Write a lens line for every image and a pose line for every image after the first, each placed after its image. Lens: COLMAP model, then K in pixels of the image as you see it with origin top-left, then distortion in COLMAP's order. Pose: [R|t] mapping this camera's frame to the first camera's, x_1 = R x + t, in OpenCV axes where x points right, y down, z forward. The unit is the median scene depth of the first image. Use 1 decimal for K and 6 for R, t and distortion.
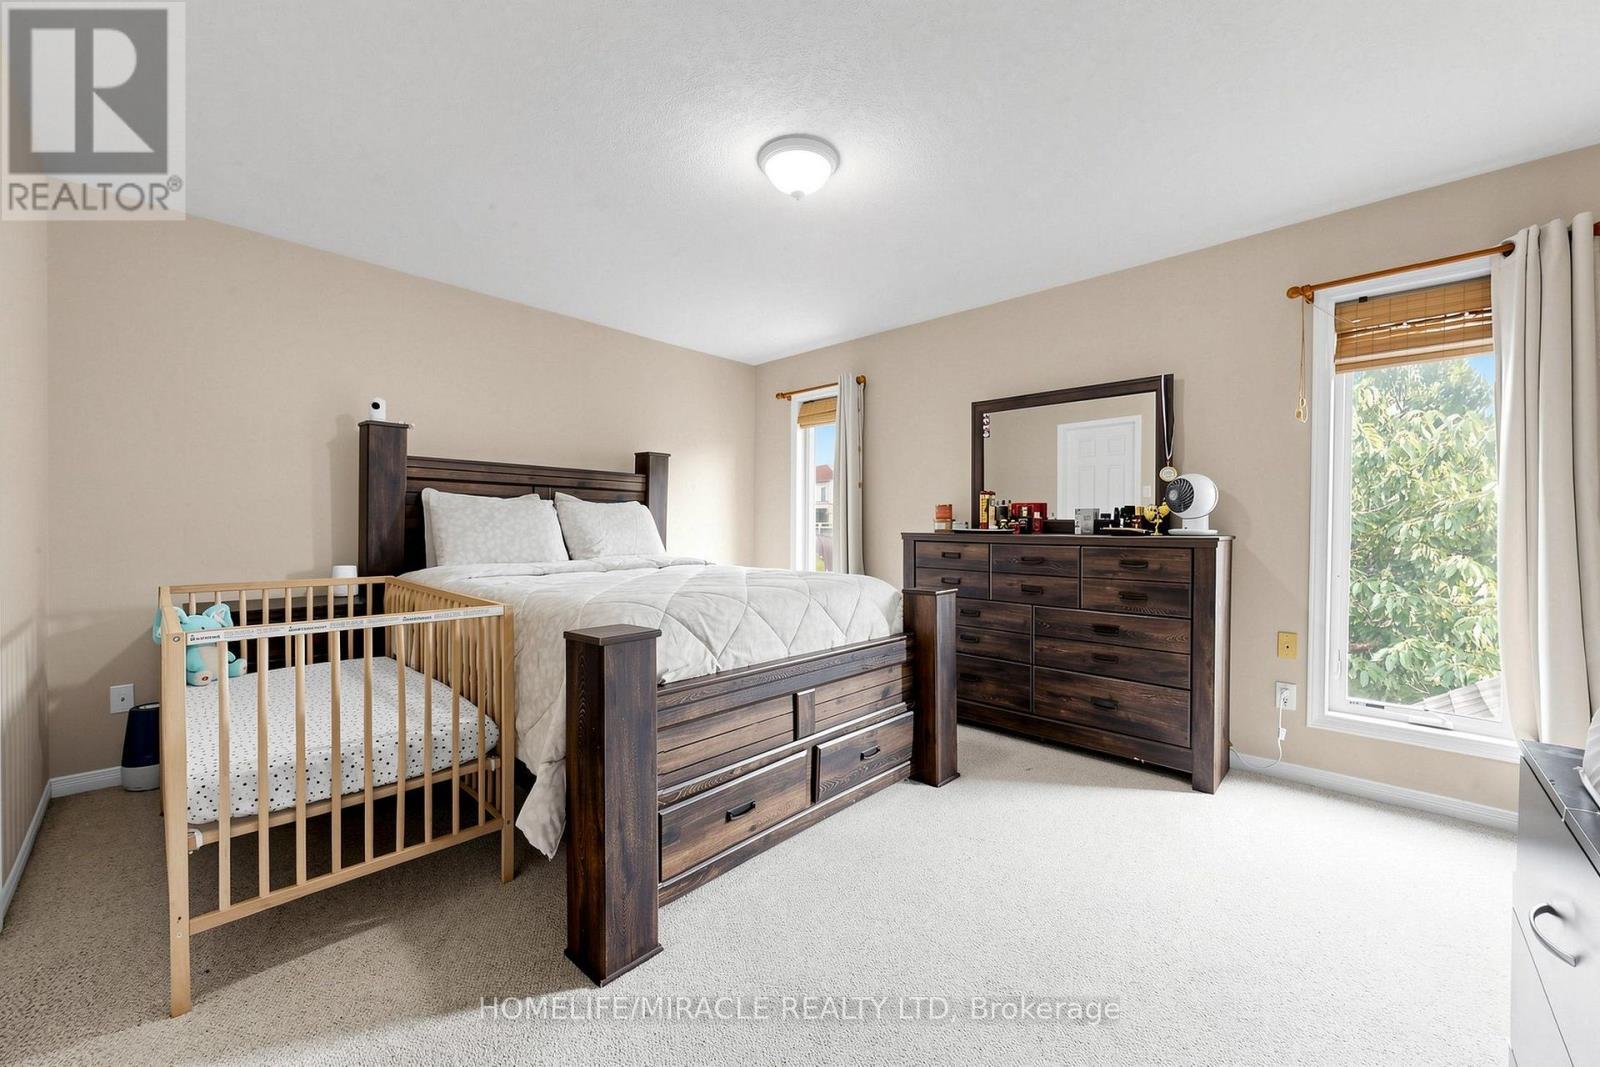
lens RADIAL K [[601.7, 0, 793.5], [0, 601.7, 536.4], [0, 0, 1]] dist [-0.000119, 0.000089]
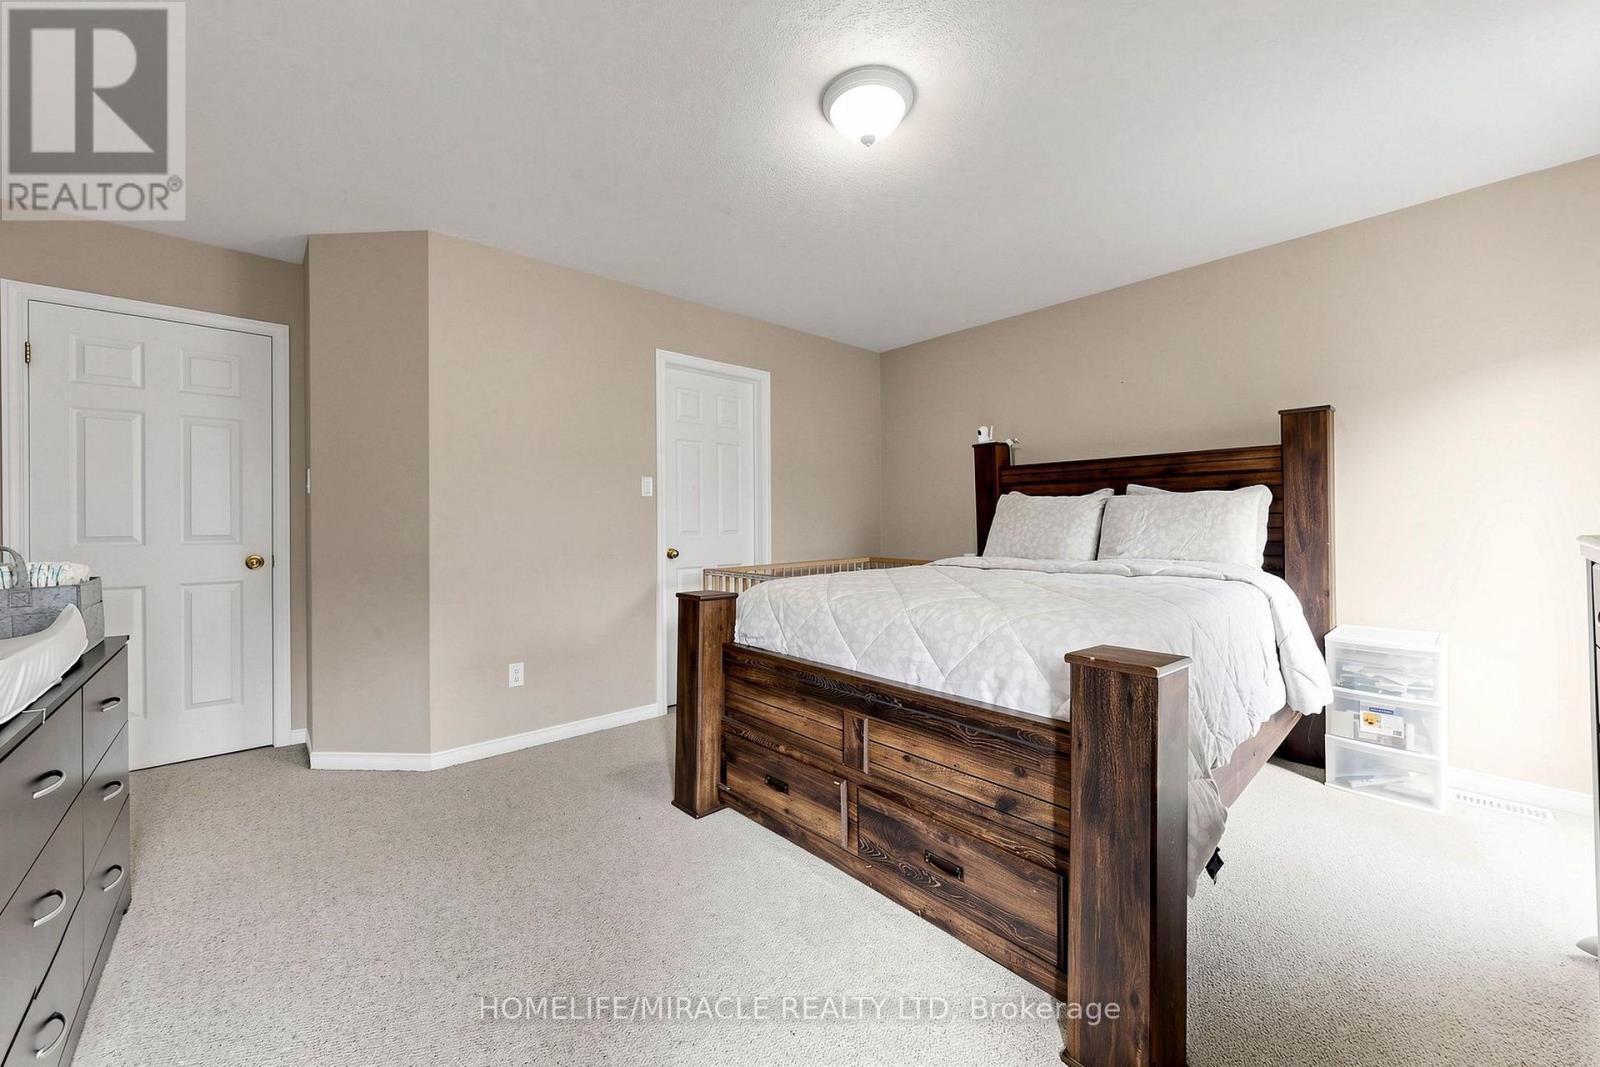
lens RADIAL K [[601.7, 0, 793.5], [0, 601.7, 536.4], [0, 0, 1]] dist [-0.000119, 0.000089]
pose [[-0.074341, 0.013774, -0.997138, 0.759322], [-0.005797, 0.999882, 0.014244, -0.008655], [0.997216, 0.006839, -0.074252, 0.845085]]
